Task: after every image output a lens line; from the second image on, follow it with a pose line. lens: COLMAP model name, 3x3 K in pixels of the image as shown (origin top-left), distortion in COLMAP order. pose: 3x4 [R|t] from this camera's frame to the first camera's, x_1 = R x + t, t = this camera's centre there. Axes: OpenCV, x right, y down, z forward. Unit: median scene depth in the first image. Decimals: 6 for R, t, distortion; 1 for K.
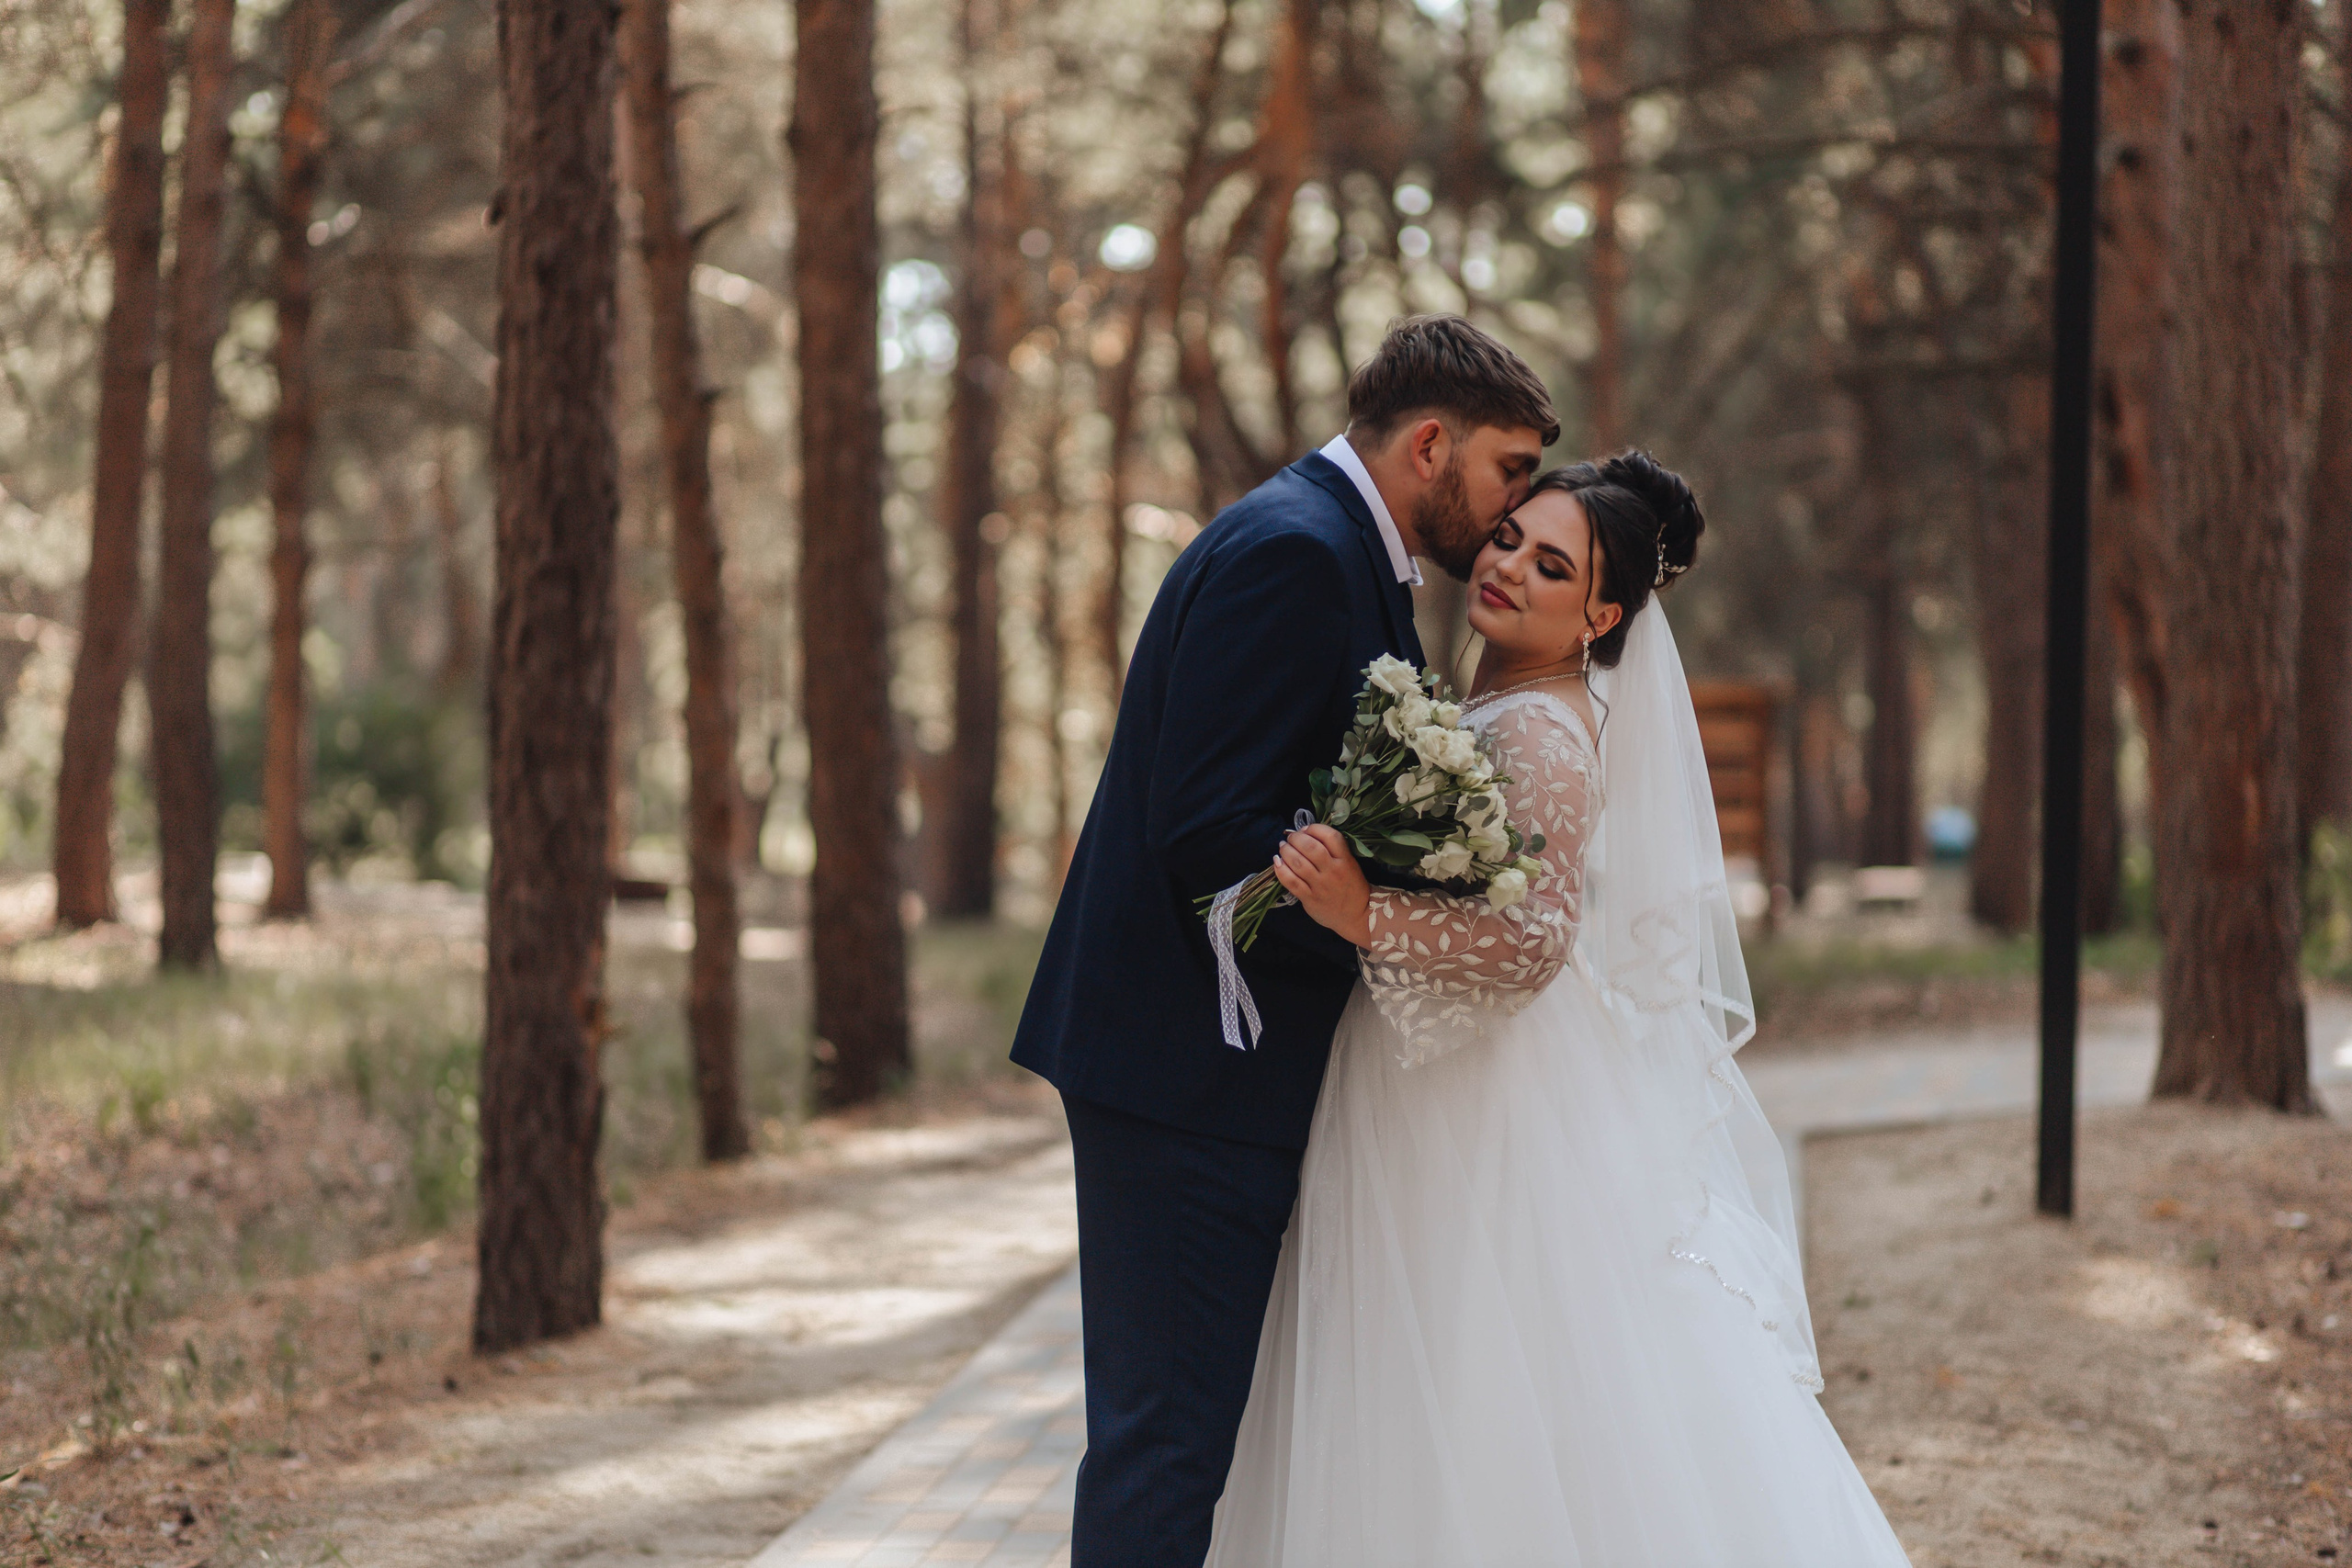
lens RADIAL K [[5731.6, 0, 1176.0], [0, 5731.6, 784.0], [0, 0, 1]] dist [-0.045132, -0.101063]
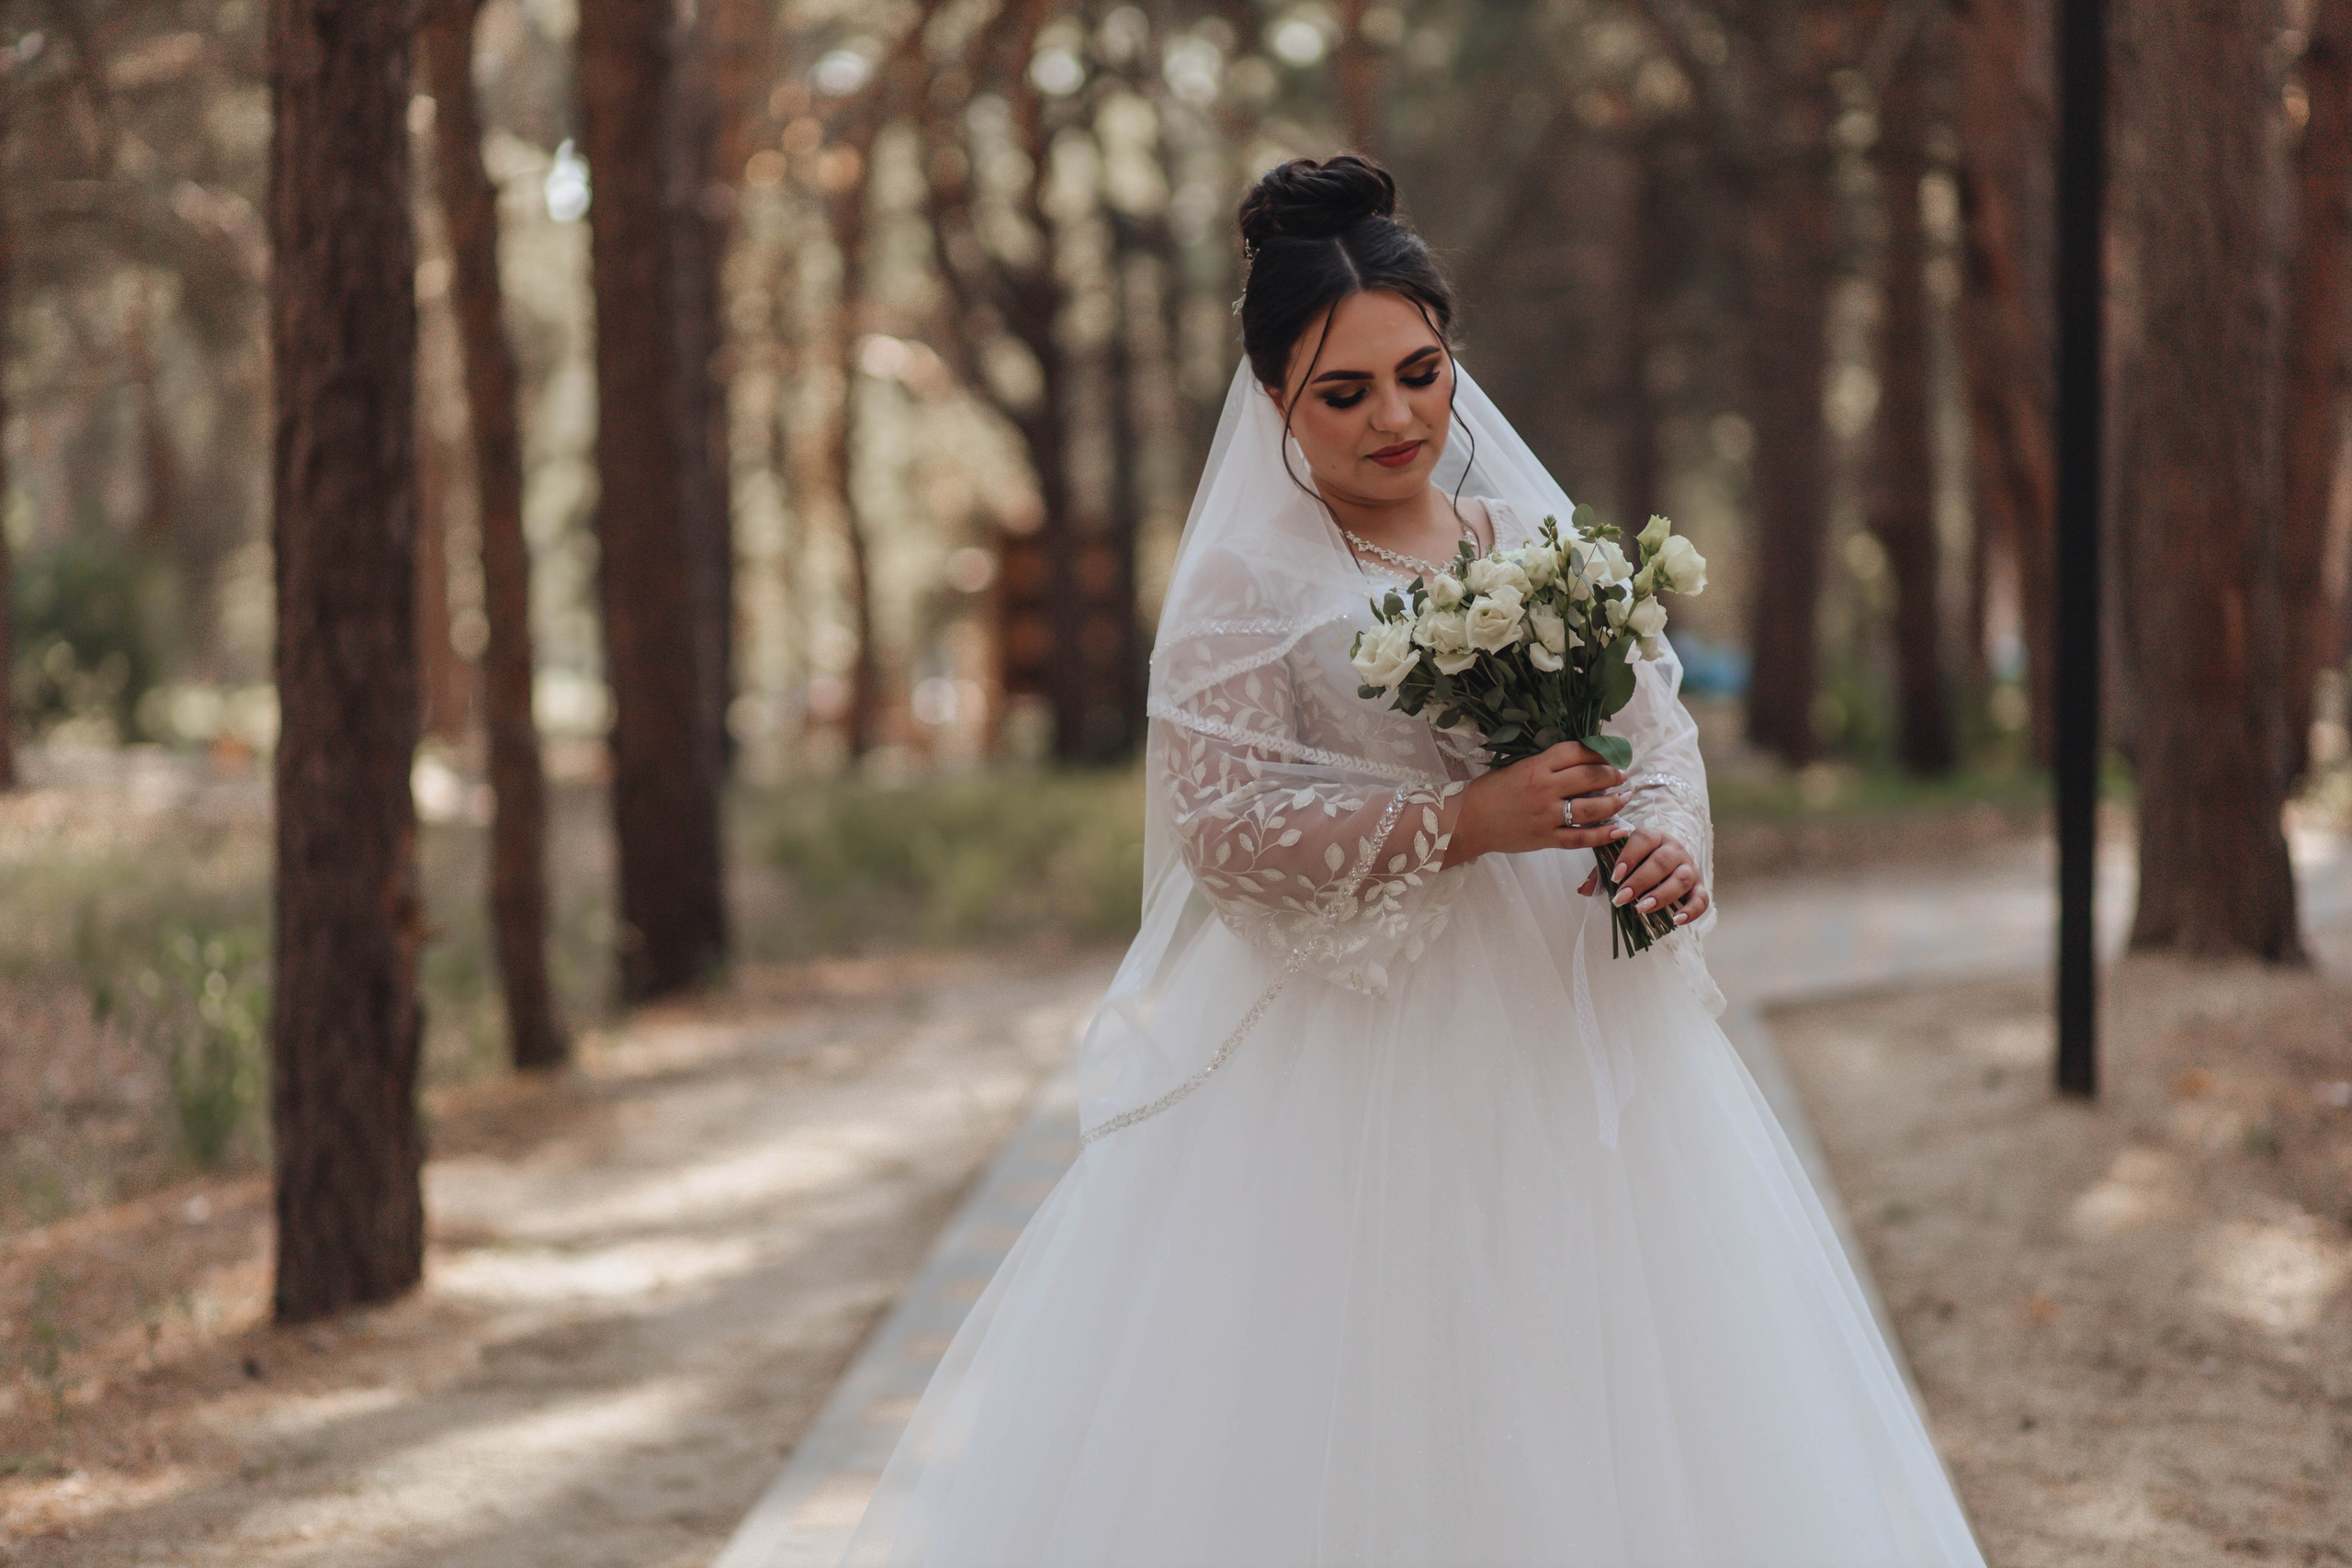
lens RADIAL K [[5752.5, 0, 1176.0], [0, 5752.5, 784.0], [0, 0, 1]] dist [0.032726, -0.127129]
pose [[0.998390, -0.023010, 0.051847, -0.030297], [0.021588, 0.999380, 0.027820, 0.000318], [-0.052455, -0.026656, 0.998267, 0.144771]]
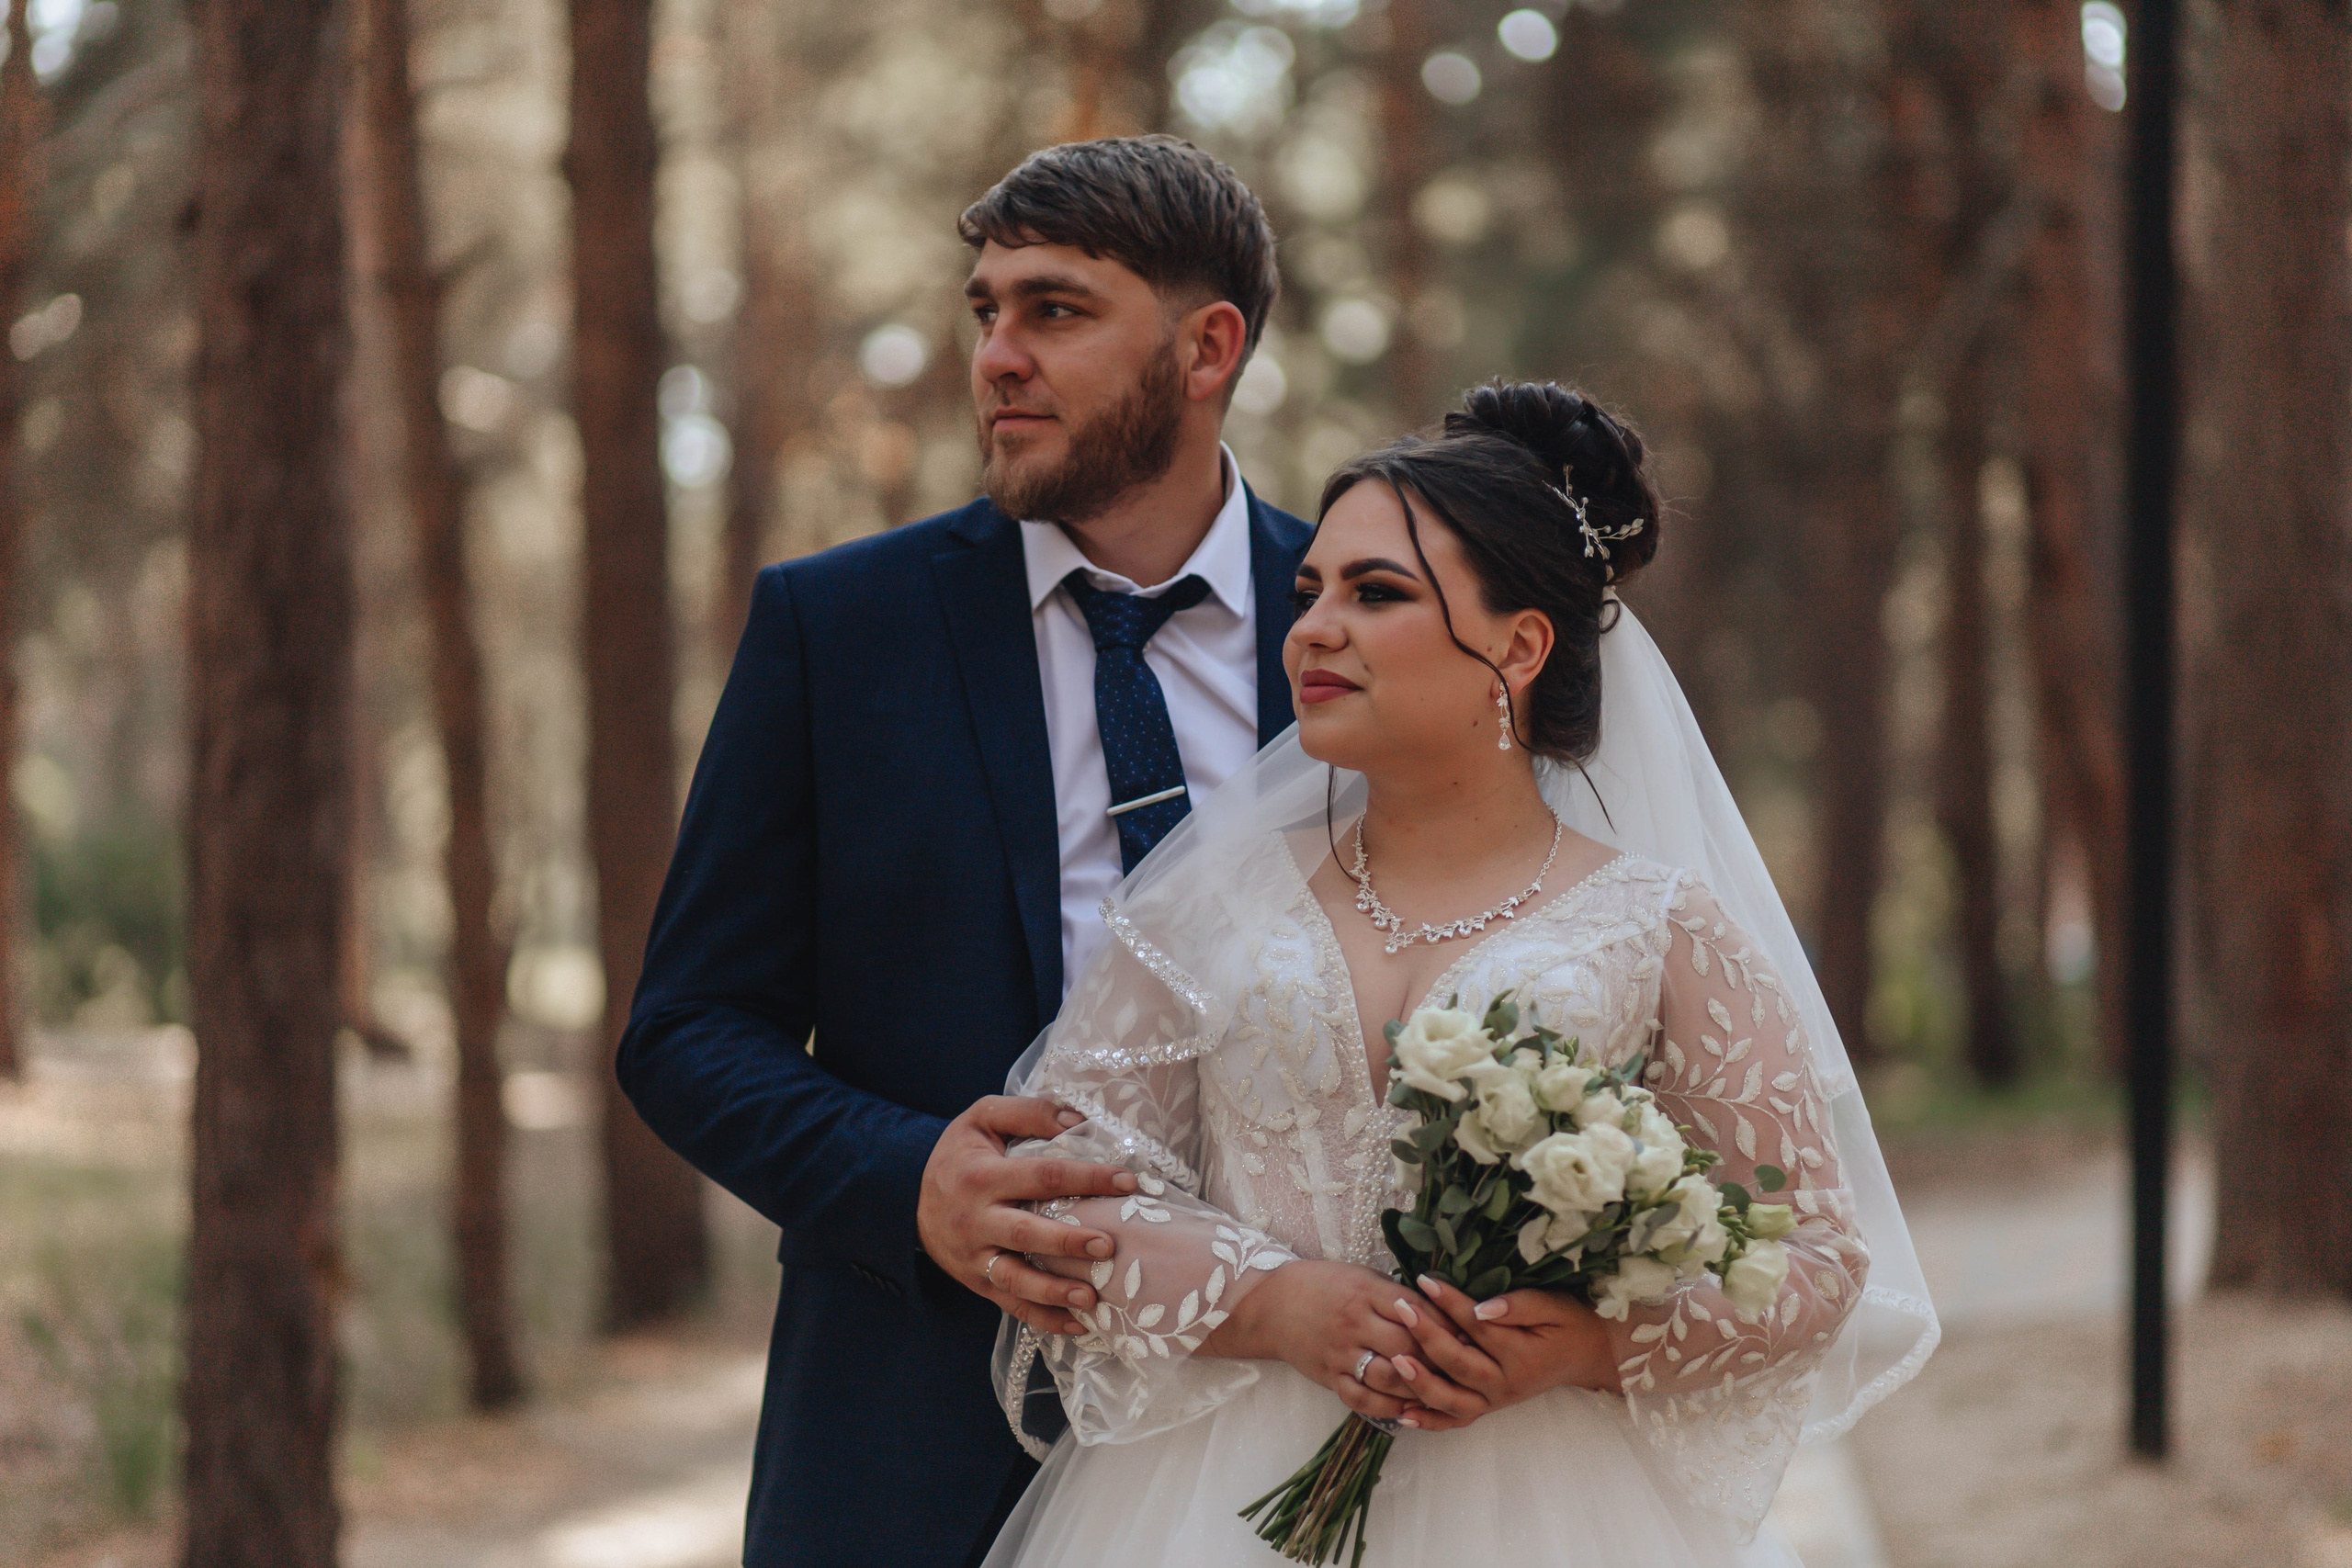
lens RADIAL K [[5752.5, 0, 1176.0], [0, 5752.5, 784.0], [0, 0, 1]] dist [0.032726, -0.127129]
pose [[0.999052, -0.012634, 0.041663, -0.018223], [0.013508, 0.999693, -0.020754, -0.005498], [-0.041388, 0.021297, 0.998916, 0.207813]]
